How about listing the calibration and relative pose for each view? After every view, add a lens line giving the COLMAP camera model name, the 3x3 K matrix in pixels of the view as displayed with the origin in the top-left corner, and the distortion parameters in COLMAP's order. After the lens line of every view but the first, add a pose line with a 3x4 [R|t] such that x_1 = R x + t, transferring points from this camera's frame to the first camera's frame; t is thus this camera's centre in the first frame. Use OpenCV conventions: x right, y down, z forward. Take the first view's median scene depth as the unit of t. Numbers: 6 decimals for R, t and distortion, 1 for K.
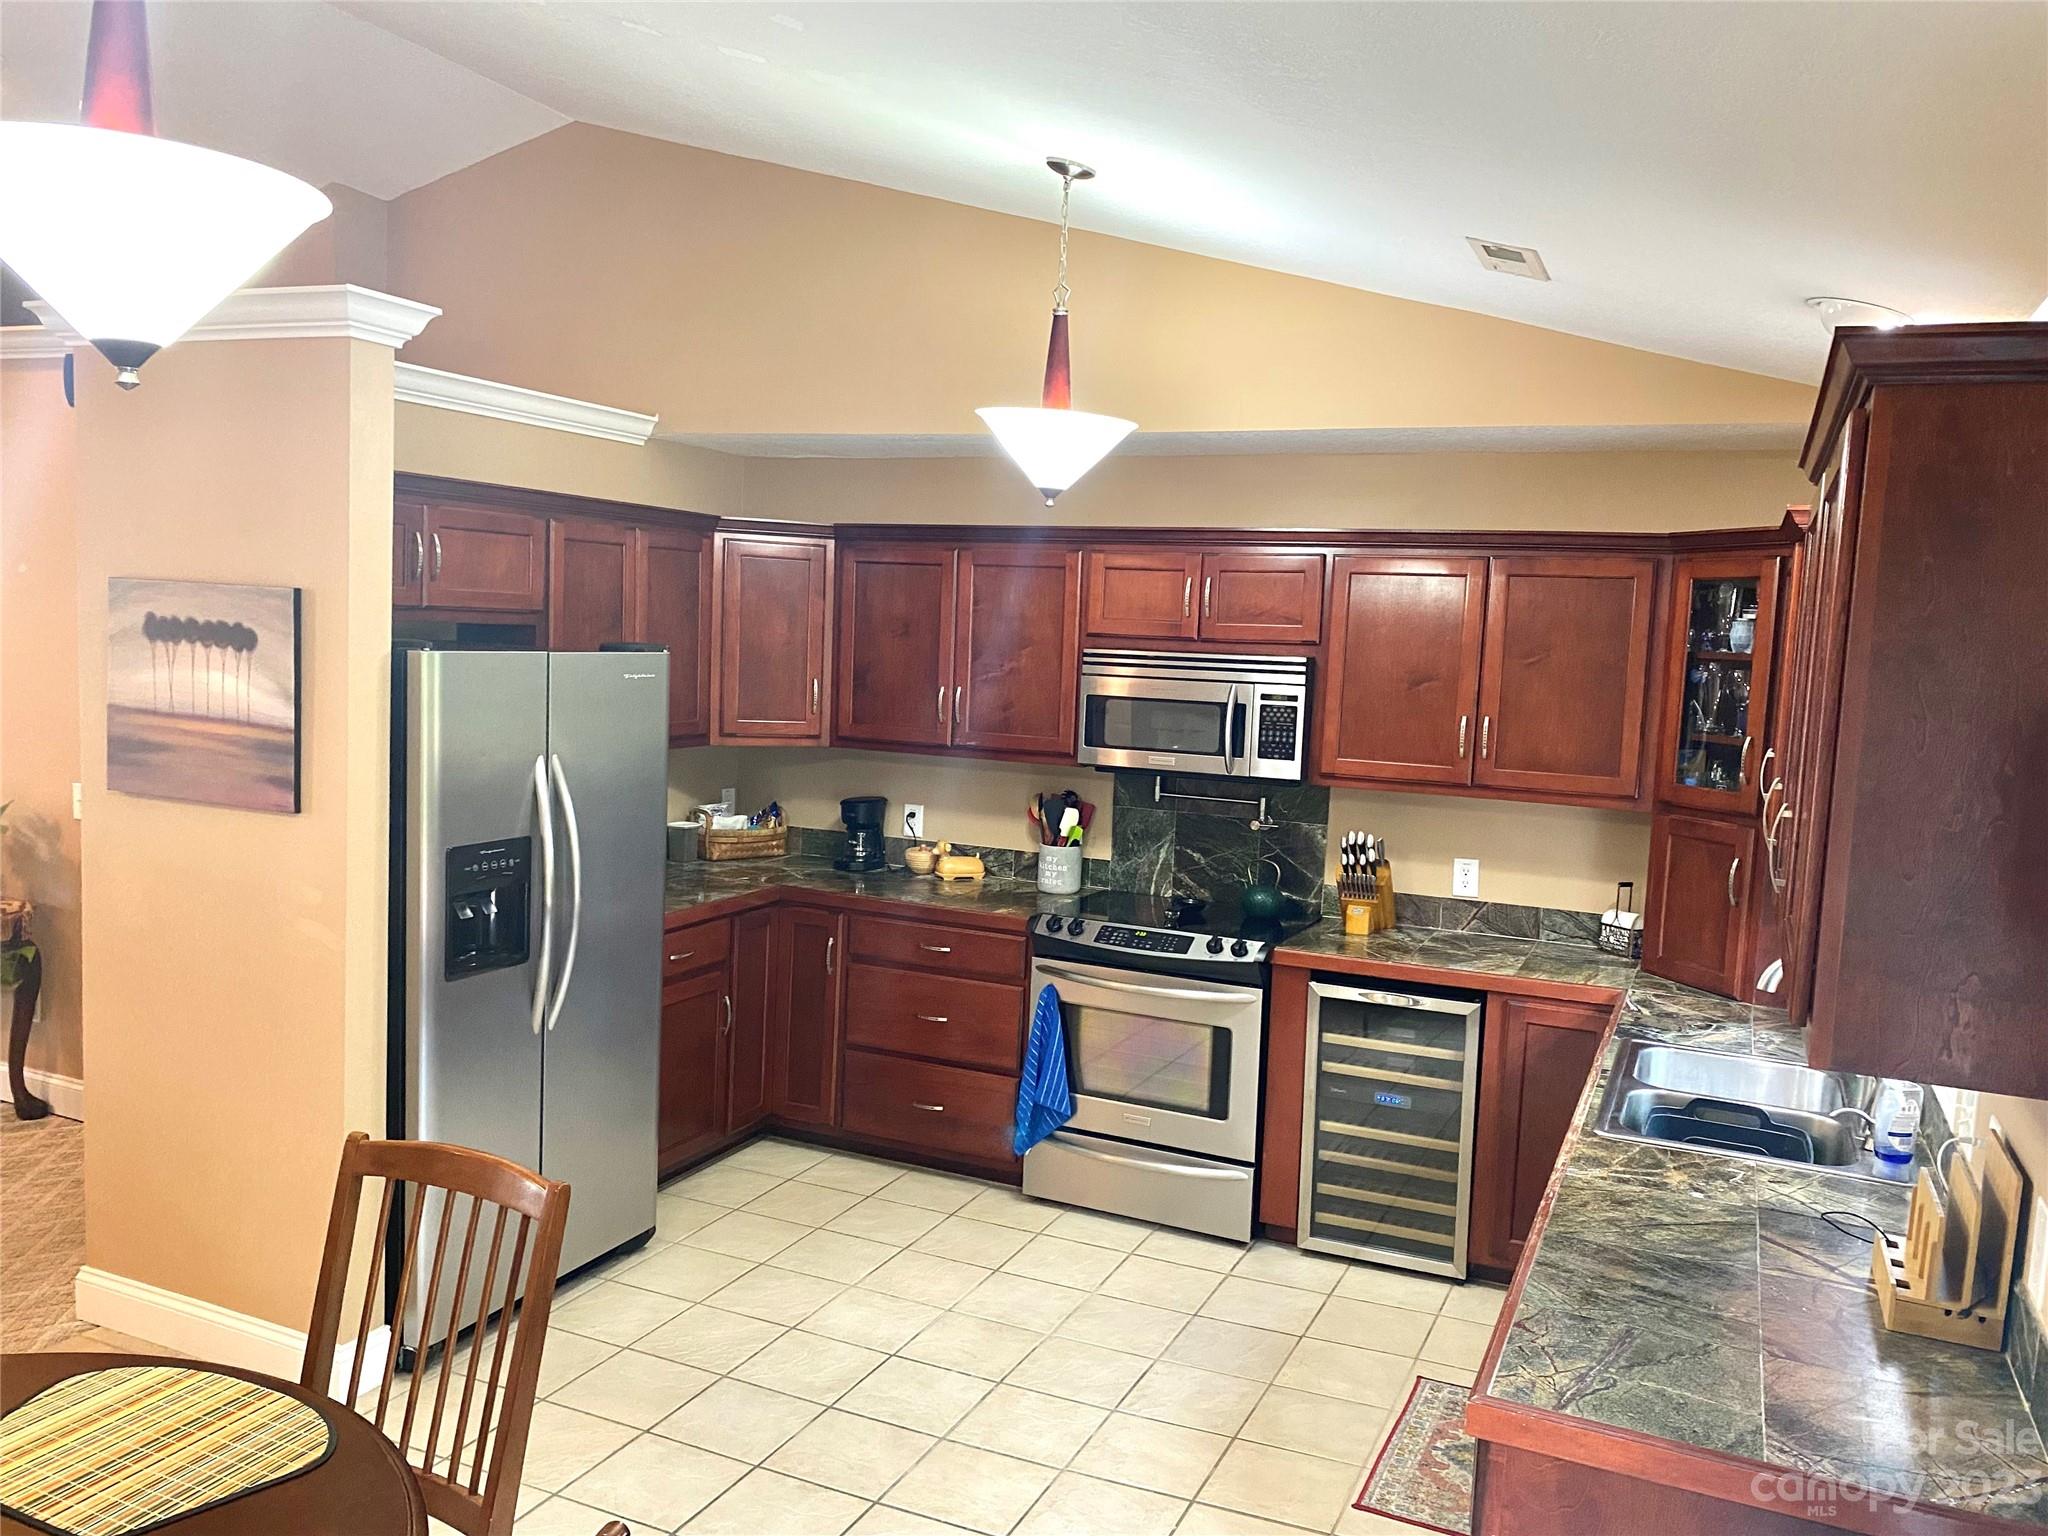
lens RADIAL K [[1570.3, 0, 1036.0], [0, 1570.3, 769.7], [0, 0, 1]] dist [0.046844, -0.063809]
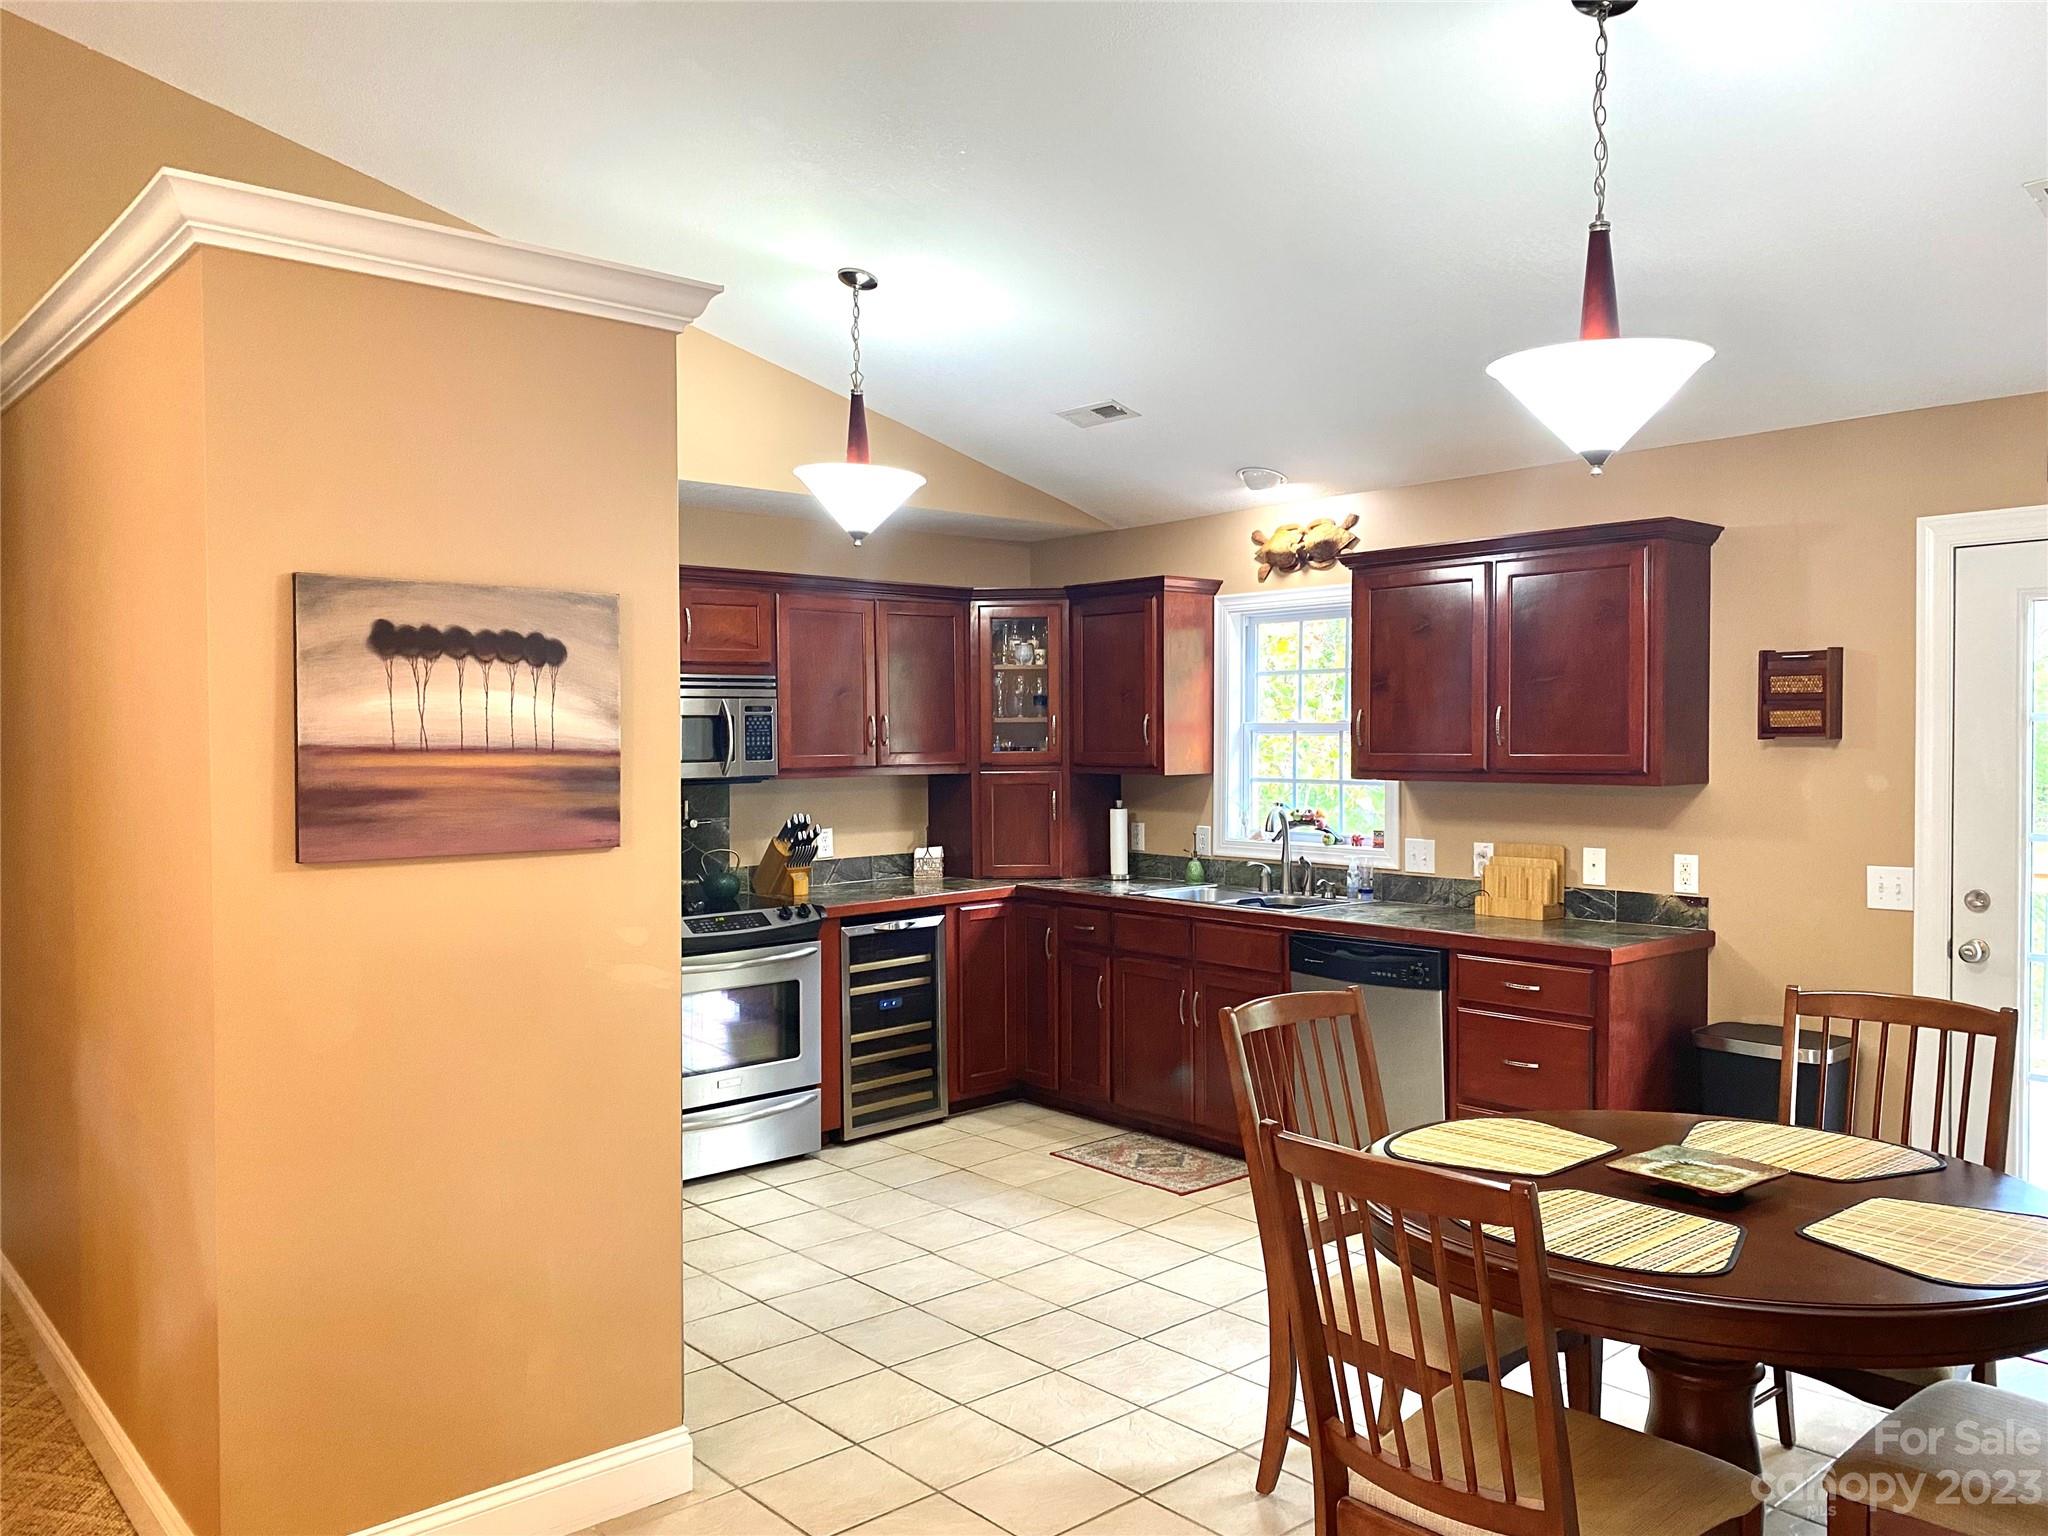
lens RADIAL K [[1570.1, 0, 1033.6], [0, 1570.1, 775.4], [0, 0, 1]] dist [0.046651, -0.069516]
pose [[0.413021, -0.076080, 0.907538, -0.917905], [0.110921, 0.993288, 0.032788, -0.011900], [-0.903942, 0.087122, 0.418688, 0.322785]]
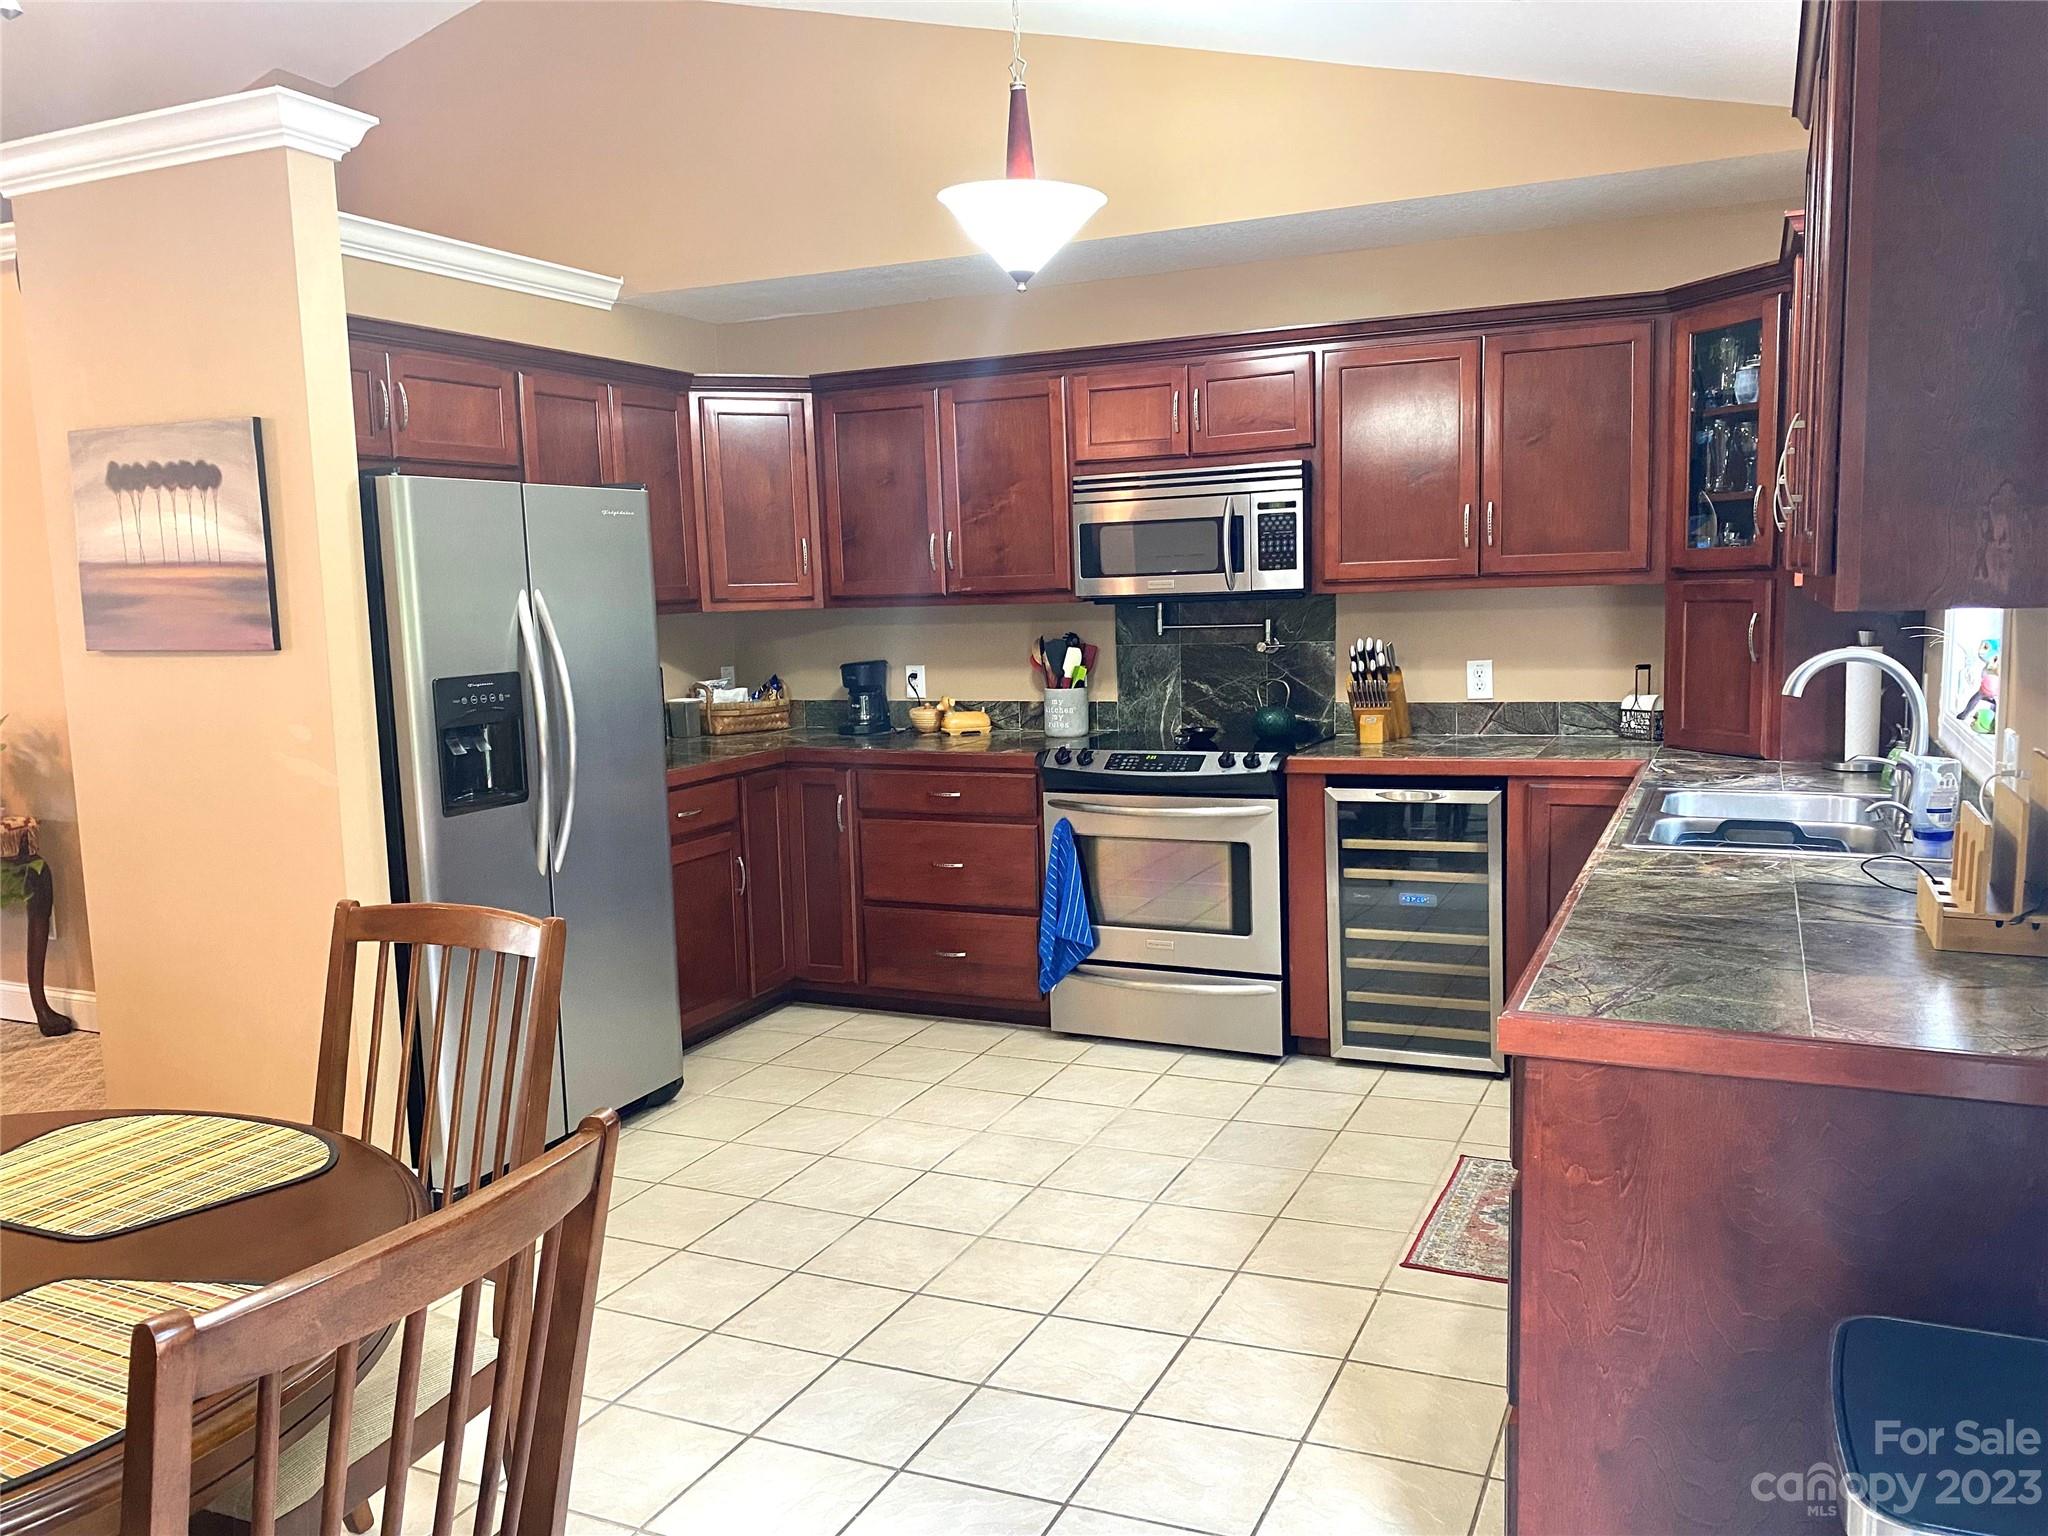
lens RADIAL K [[1570.1, 0, 1033.6], [0, 1570.1, 775.4], [0, 0, 1]] dist [0.046651, -0.069516]
pose [[0.997219, -0.073247, -0.013745, 0.006265], [0.073619, 0.996868, 0.028885, 0.086740], [0.011587, -0.029817, 0.999488, 0.018777]]
